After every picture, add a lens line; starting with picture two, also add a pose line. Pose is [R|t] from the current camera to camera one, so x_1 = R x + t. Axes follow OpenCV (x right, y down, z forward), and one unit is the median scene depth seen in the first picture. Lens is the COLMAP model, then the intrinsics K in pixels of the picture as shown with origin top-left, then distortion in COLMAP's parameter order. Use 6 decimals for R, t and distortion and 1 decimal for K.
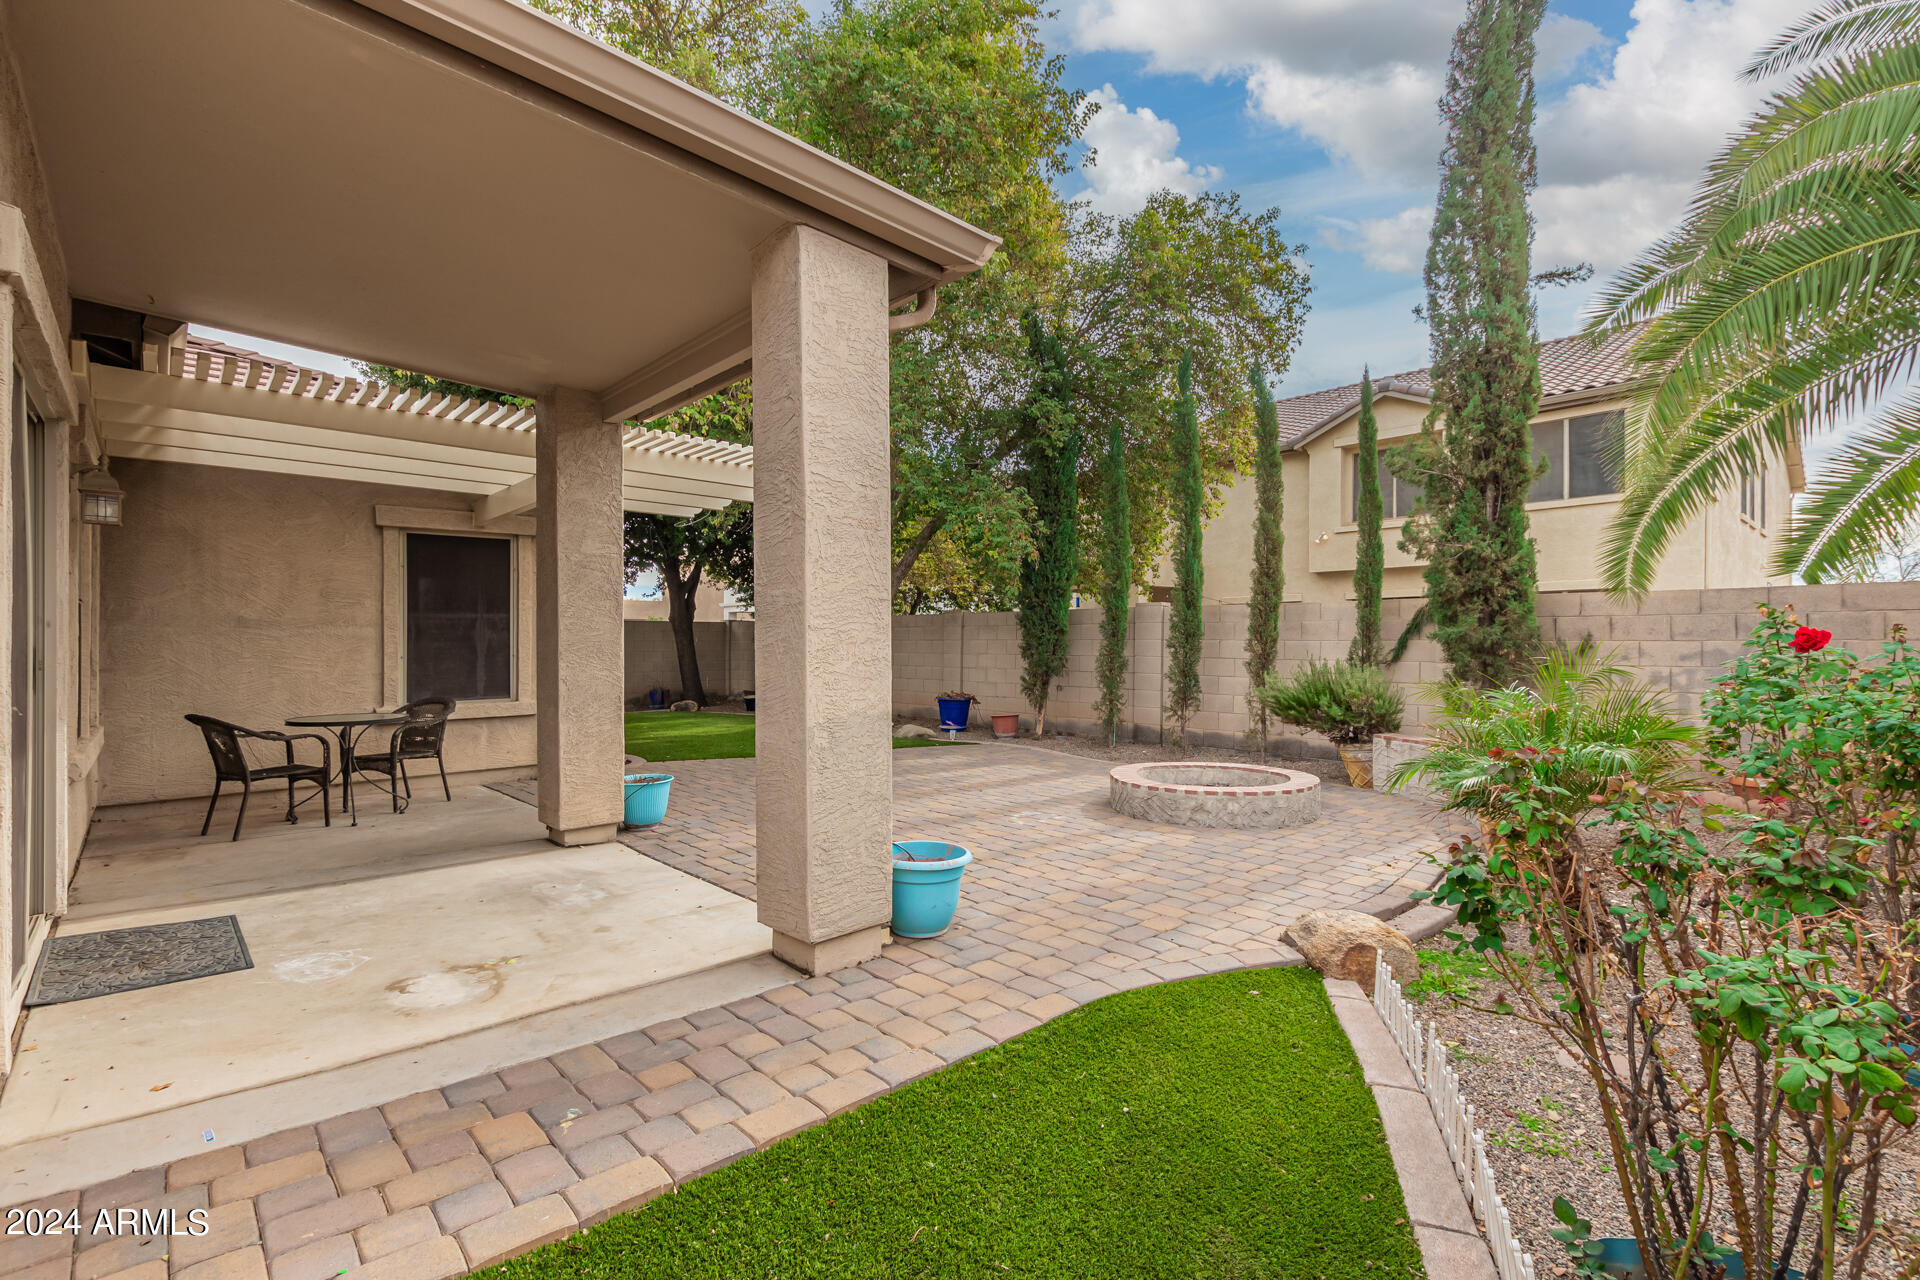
lens RADIAL K [[878.5, 0, 970.0], [0, 878.5, 649.8], [0, 0, 1]] dist [0.000240, -0.002205]
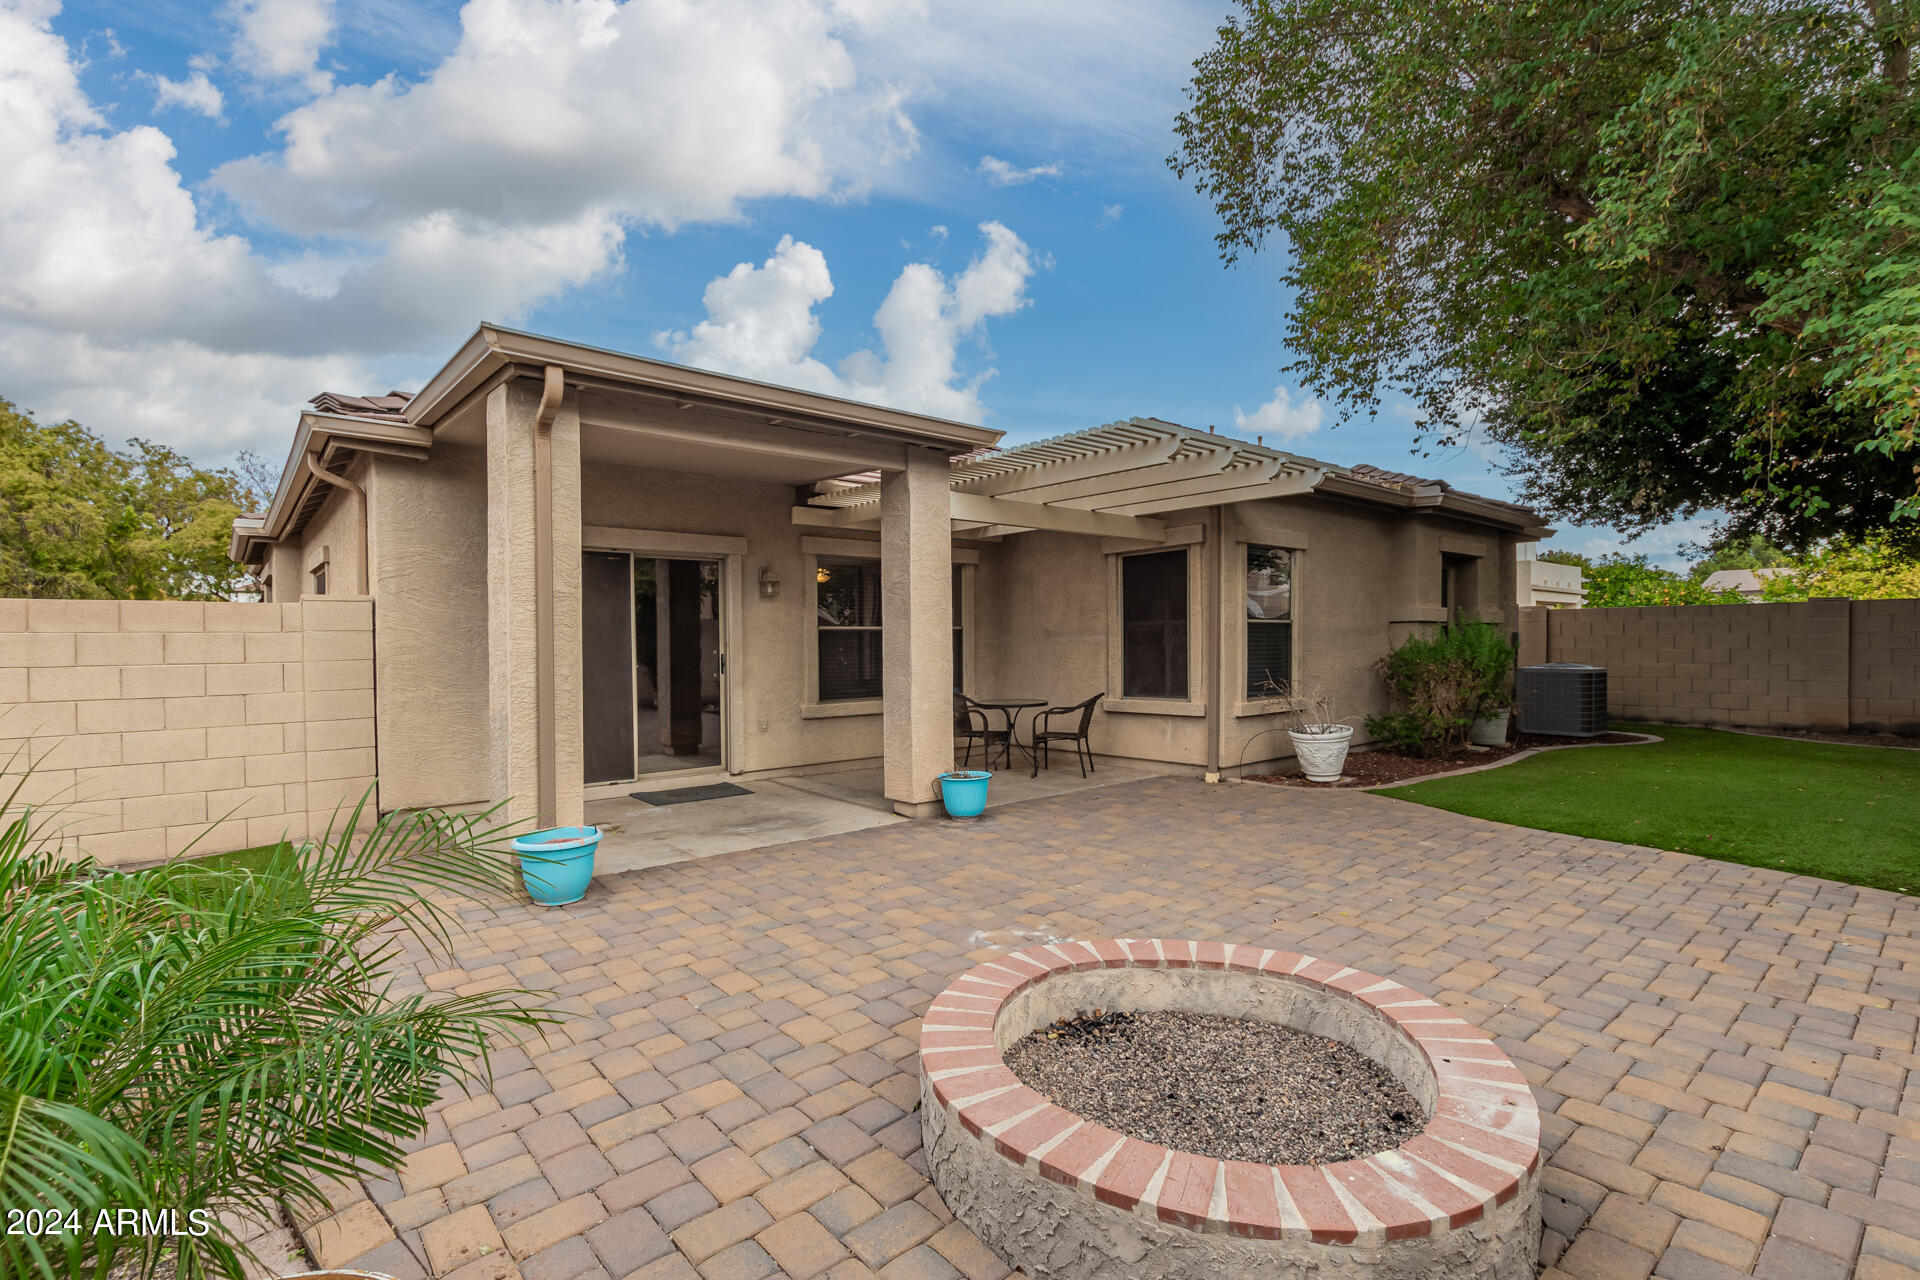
lens RADIAL K [[878.5, 0, 965.5], [0, 878.5, 643.5], [0, 0, 1]] dist [0.000240, -0.002205]
pose [[-0.040958, 0.006454, -0.999140, 0.634517], [0.009768, 0.999934, 0.006059, -0.023999], [0.999113, -0.009512, -0.041019, 0.898584]]
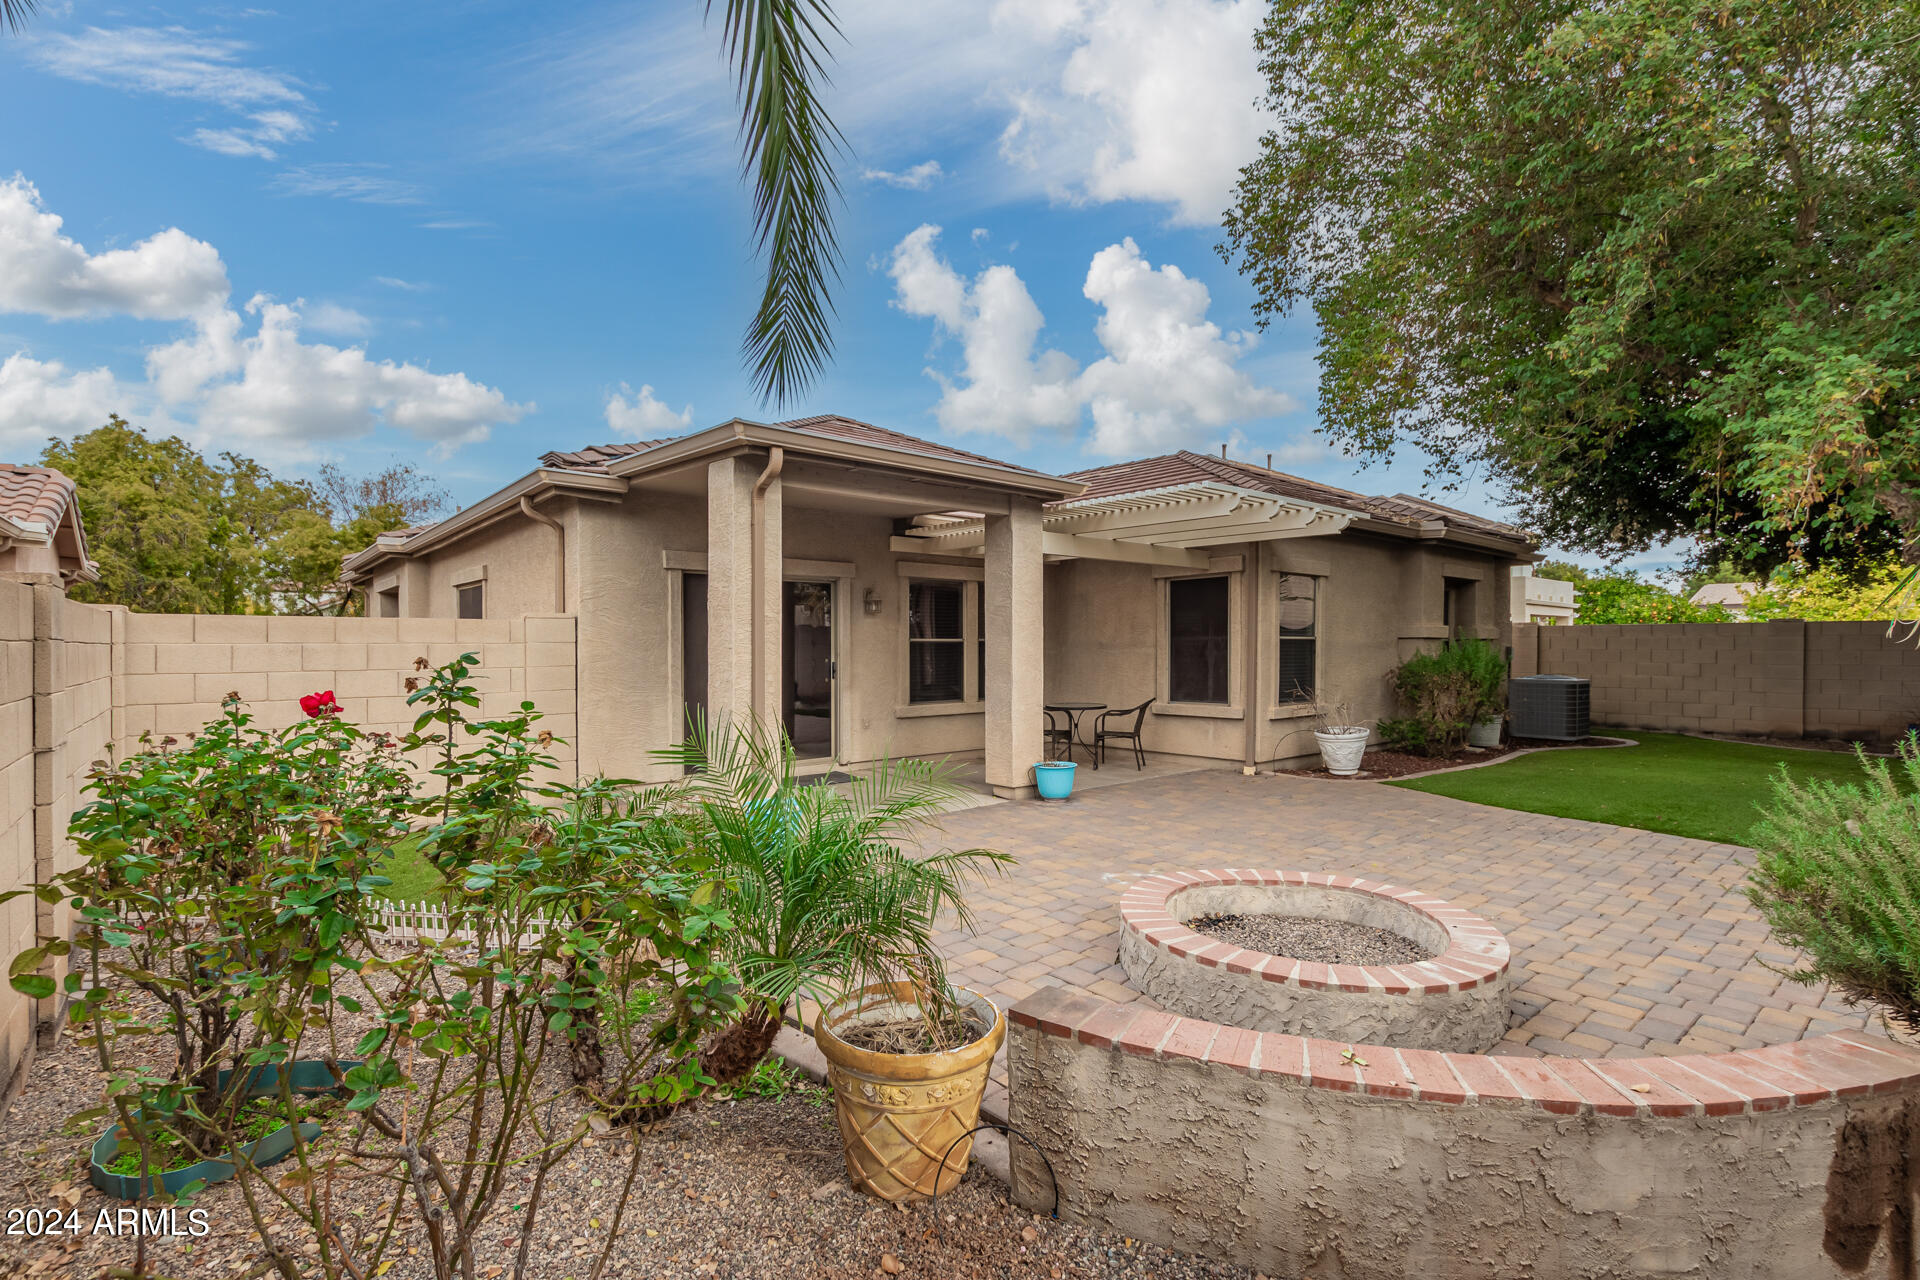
lens RADIAL K [[878.5, 0, 964.3], [0, 878.5, 642.6], [0, 0, 1]] dist [0.000240, -0.002205]
pose [[-0.039985, 0.001541, -0.999199, 0.850947], [0.000947, 0.999998, 0.001504, -0.038832], [0.999200, -0.000886, -0.039986, 0.783952]]
